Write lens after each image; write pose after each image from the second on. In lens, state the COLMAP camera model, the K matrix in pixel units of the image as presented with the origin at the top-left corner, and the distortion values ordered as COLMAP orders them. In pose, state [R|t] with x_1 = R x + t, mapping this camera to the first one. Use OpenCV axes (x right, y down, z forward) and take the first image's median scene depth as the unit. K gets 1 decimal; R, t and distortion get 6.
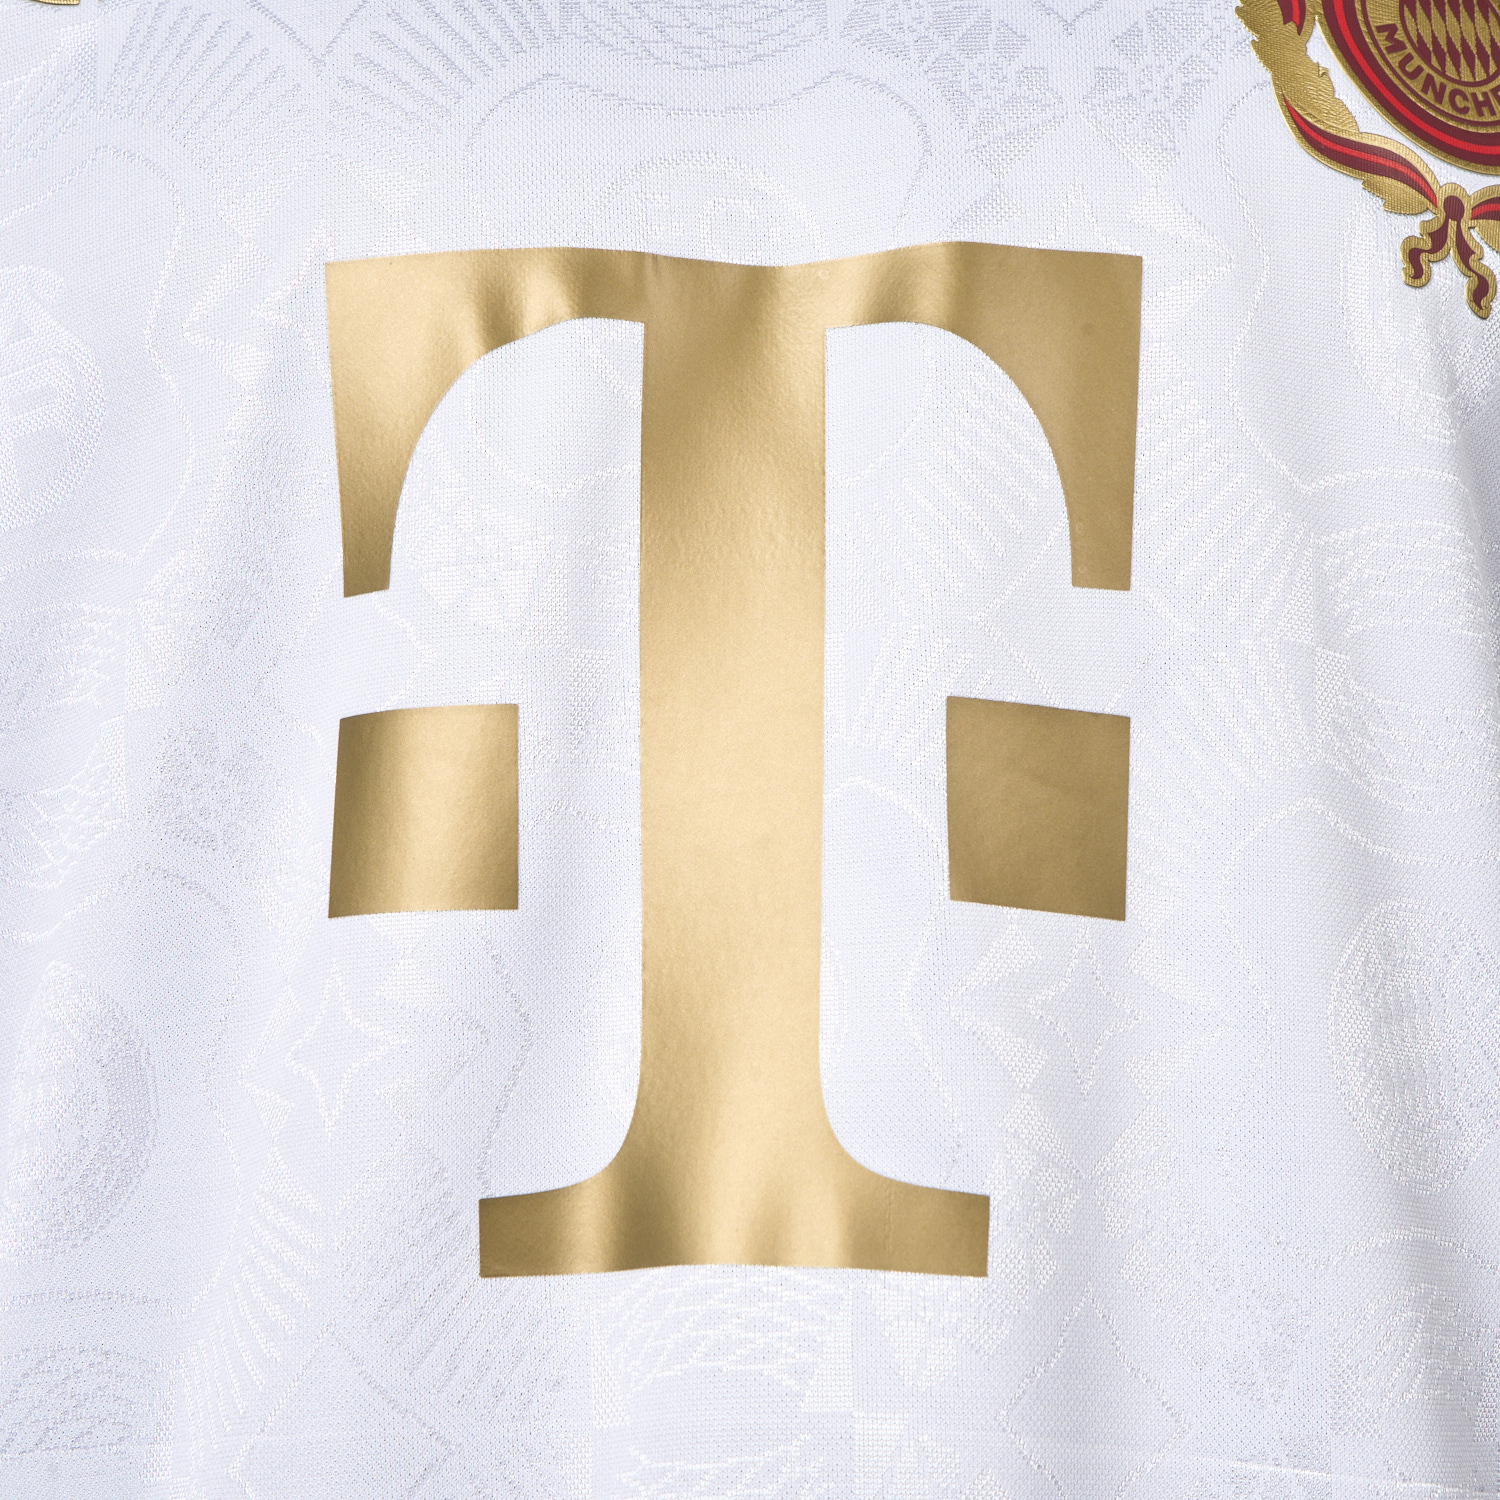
lens RADIAL K [[3356.2, 0, 748.6], [0, 3356.2, 702.5], [0, 0, 1]] dist [0.102645, 0.390689]
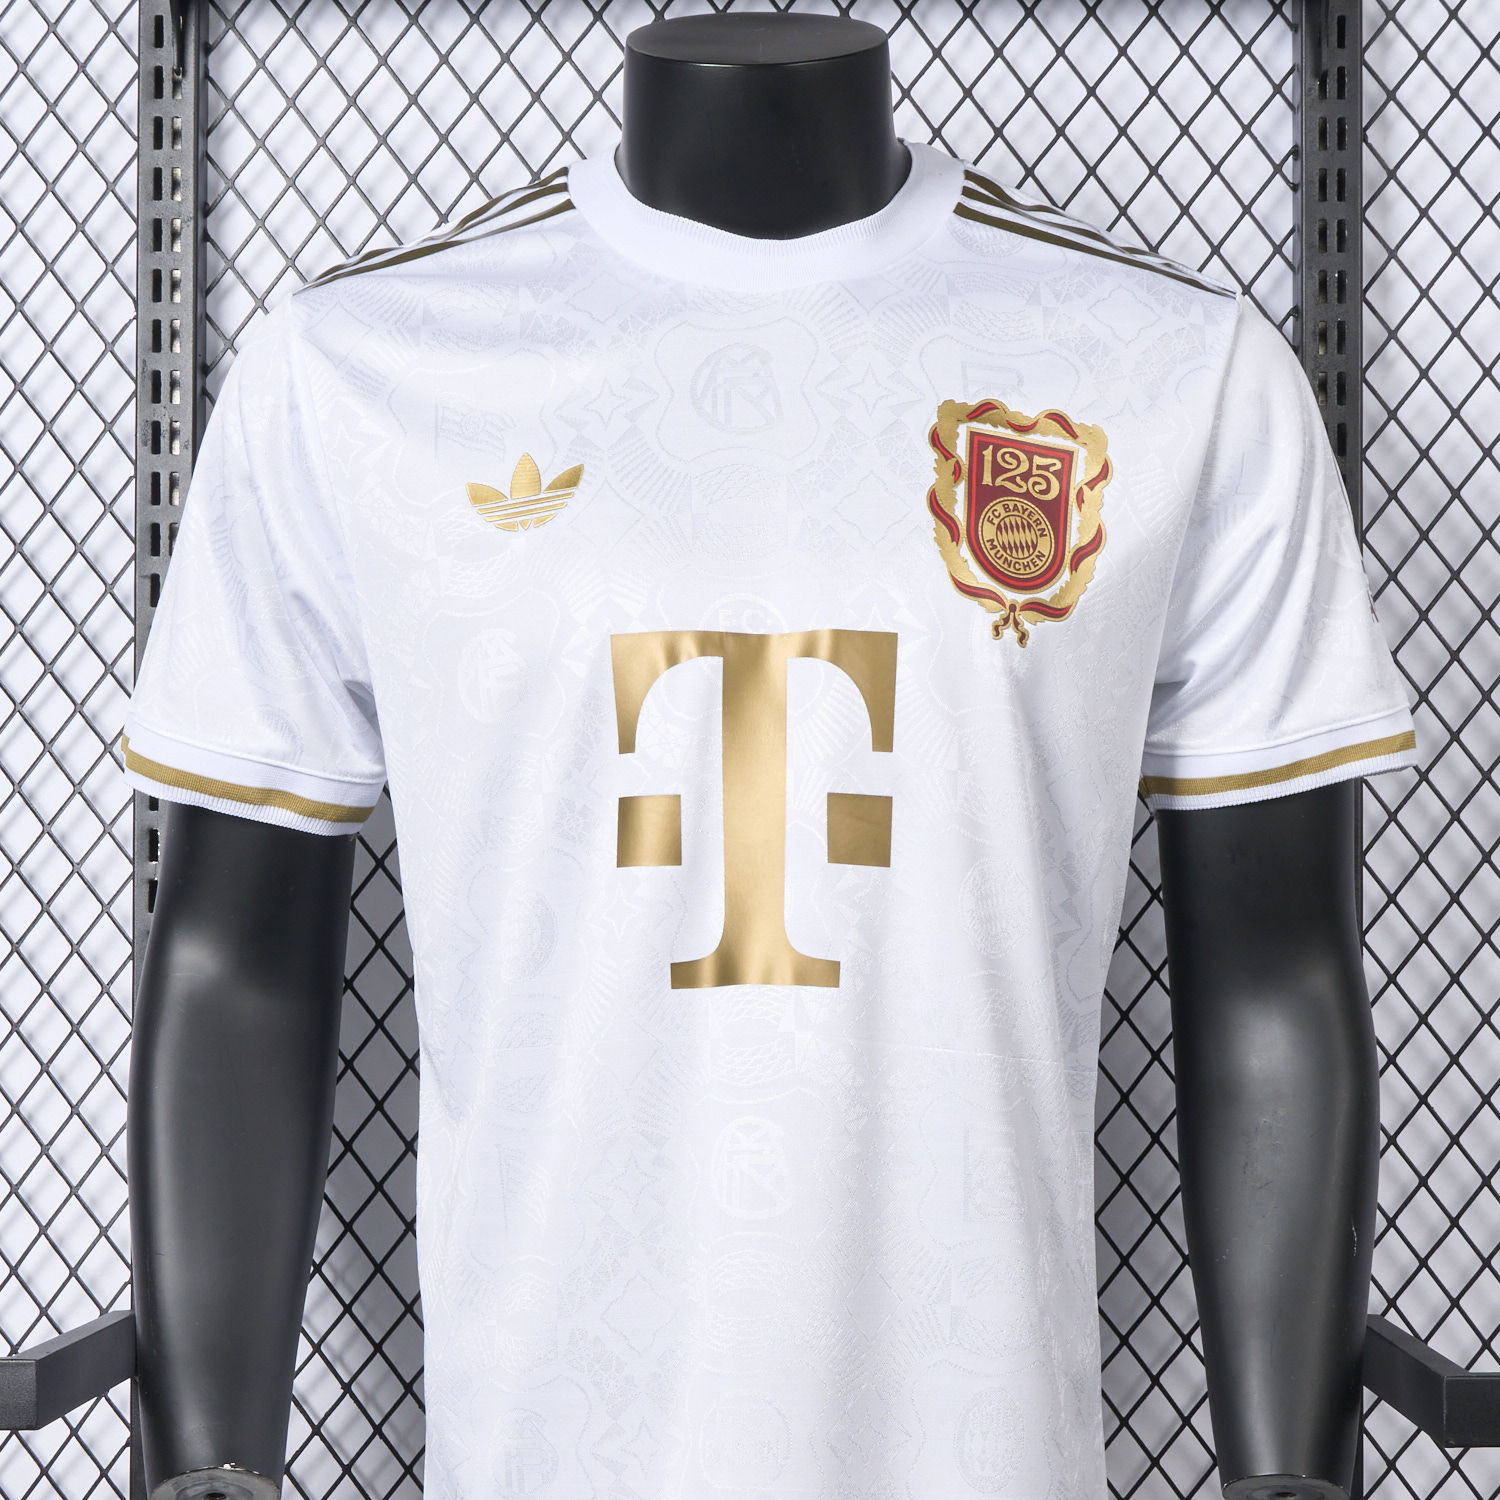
lens RADIAL K [[3081.3, 0, 750.0], [0, 3081.3, 750.0], [0, 0, 1]] dist [-0.014326, -0.154473]
pose [[0.999569, -0.007108, -0.028497, 0.064057], [0.009544, 0.996225, 0.086283, -0.254345], [0.027776, -0.086517, 0.995863, -1.569978]]
